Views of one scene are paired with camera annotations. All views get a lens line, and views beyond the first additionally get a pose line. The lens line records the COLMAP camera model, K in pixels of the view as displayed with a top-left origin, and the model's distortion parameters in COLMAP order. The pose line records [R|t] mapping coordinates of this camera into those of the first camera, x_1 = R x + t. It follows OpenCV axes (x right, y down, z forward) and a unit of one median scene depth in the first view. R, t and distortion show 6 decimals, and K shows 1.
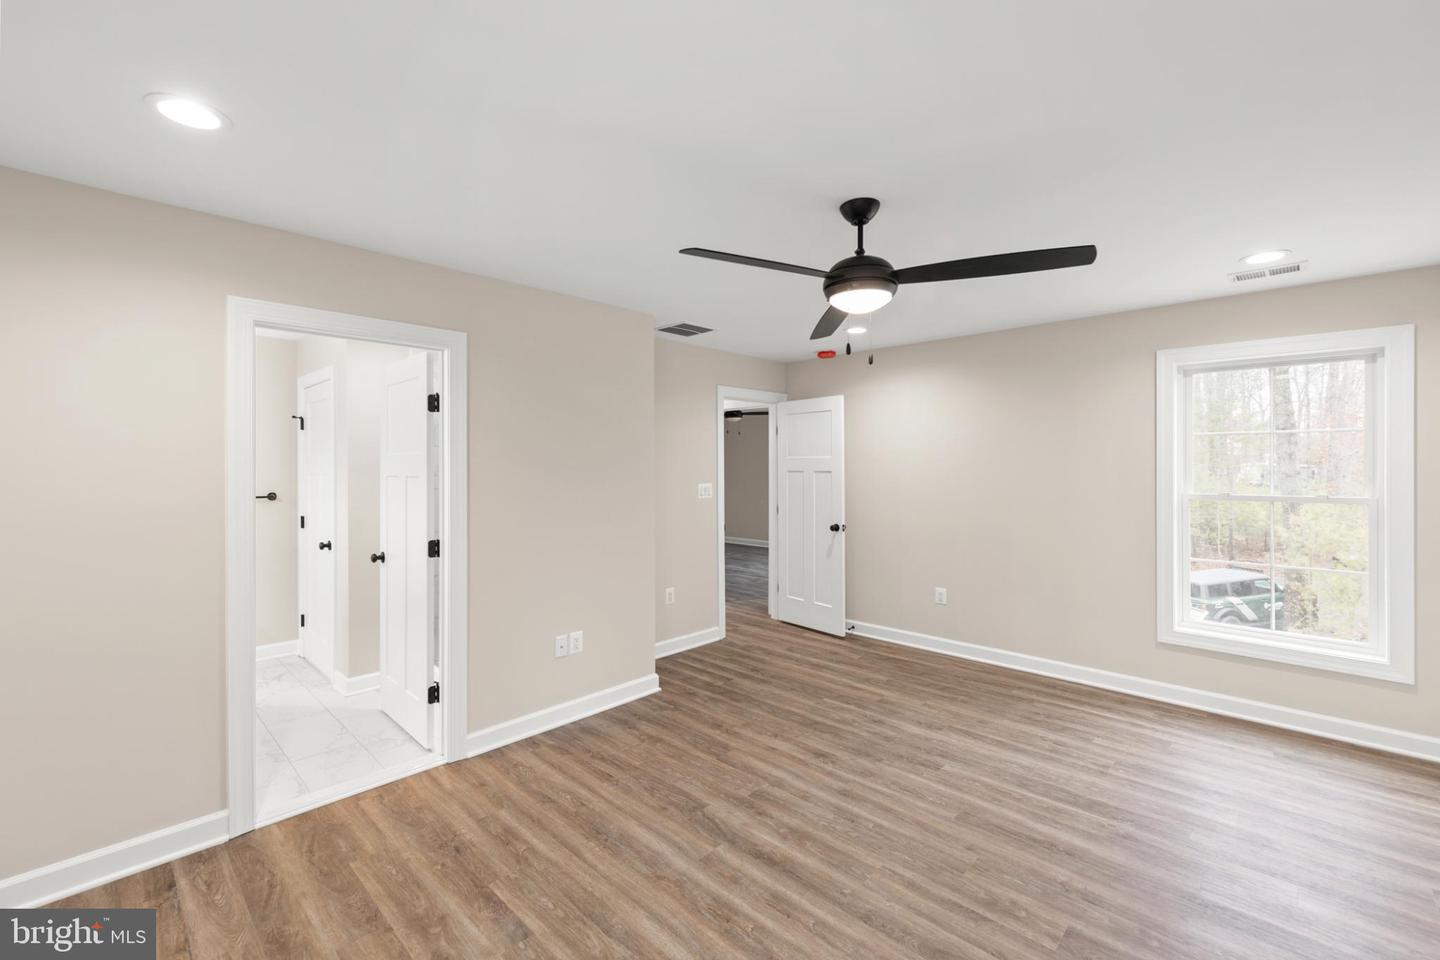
lens RADIAL K [[606.9, 0, 717.5], [0, 606.9, 464.0], [0, 0, 1]] dist [0.010585, -0.000153]
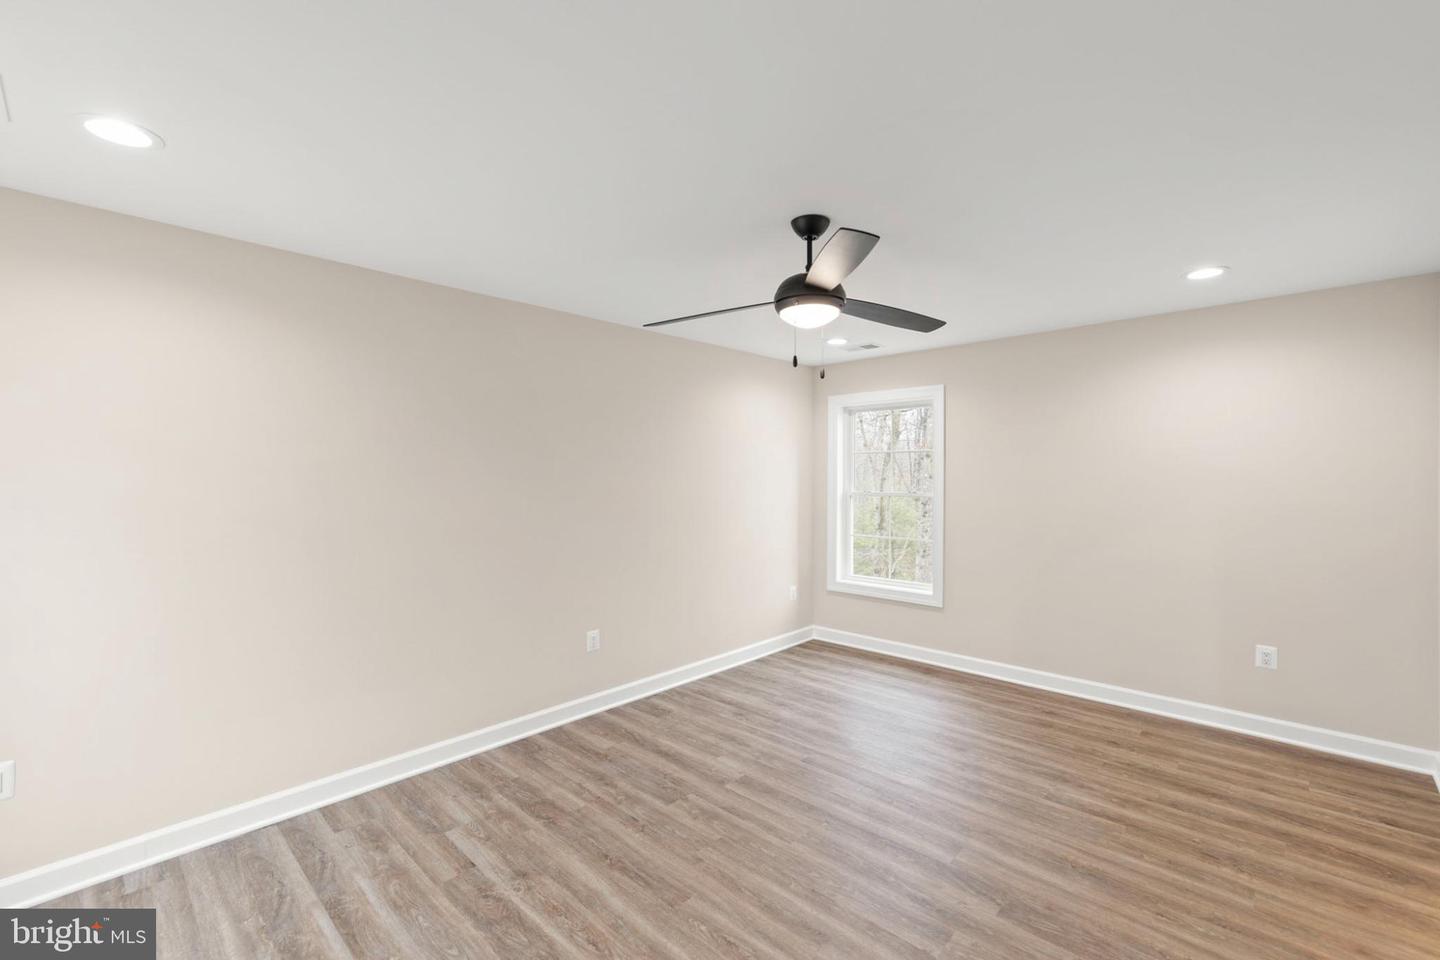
lens RADIAL K [[602.7, 0, 725.2], [0, 602.7, 477.0], [0, 0, 1]] dist [0.004125, -0.000256]
pose [[-0.999973, 0.005306, -0.005050, 0.318060], [0.005312, 0.999985, -0.000998, 0.004739], [0.005045, -0.001025, -0.999987, 1.697607]]
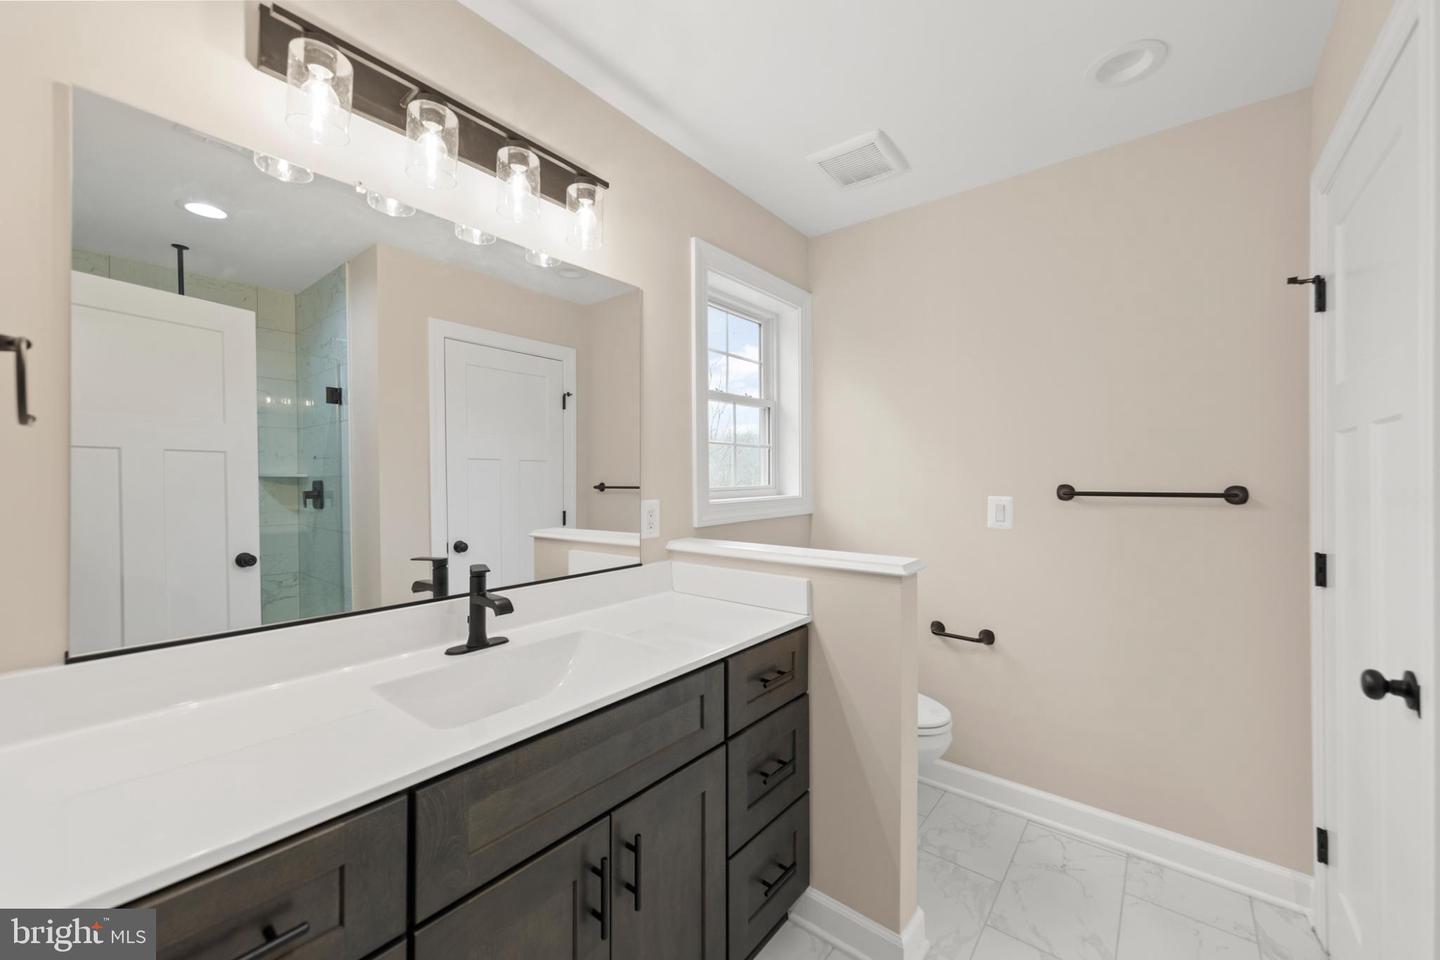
lens RADIAL K [[552.2, 0, 720.0], [0, 552.2, 480.0], [0, 0, 1]] dist [-0.000612, -0.000071]
pose [[0.081429, 0.006487, -0.996658, -0.647356], [0.004395, 0.999967, 0.006867, 0.065057], [0.996669, -0.004940, 0.081398, 1.041245]]
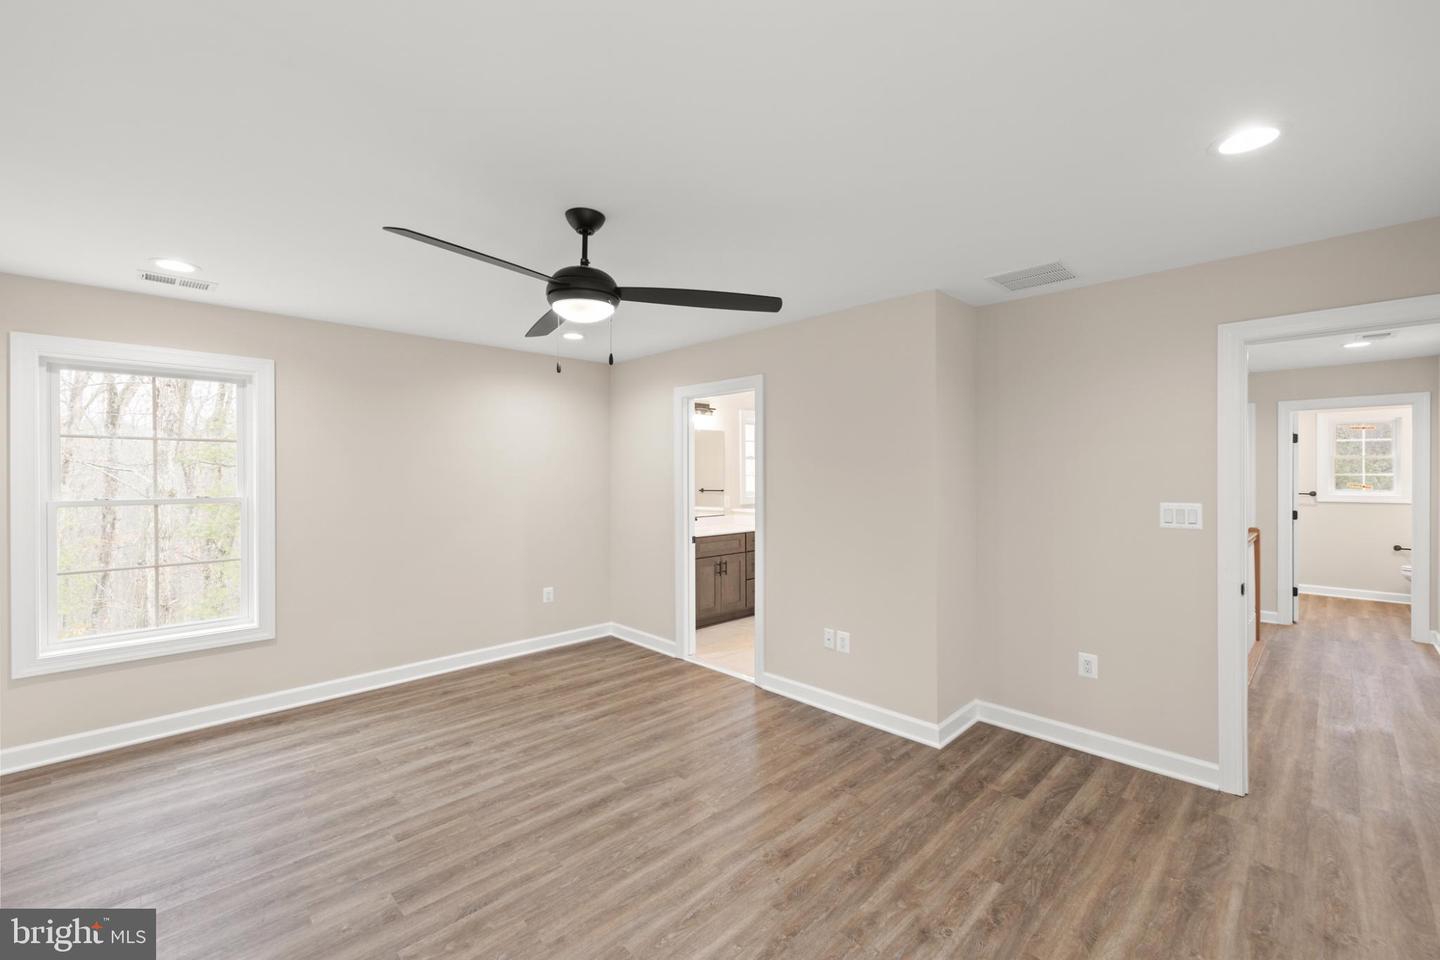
lens RADIAL K [[602.7, 0, 725.2], [0, 602.7, 477.0], [0, 0, 1]] dist [0.004125, -0.000256]
pose [[-0.023969, 0.007215, -0.999687, 1.036564], [0.004133, 0.999966, 0.007118, 0.003195], [0.999704, -0.003961, -0.023998, 1.062038]]
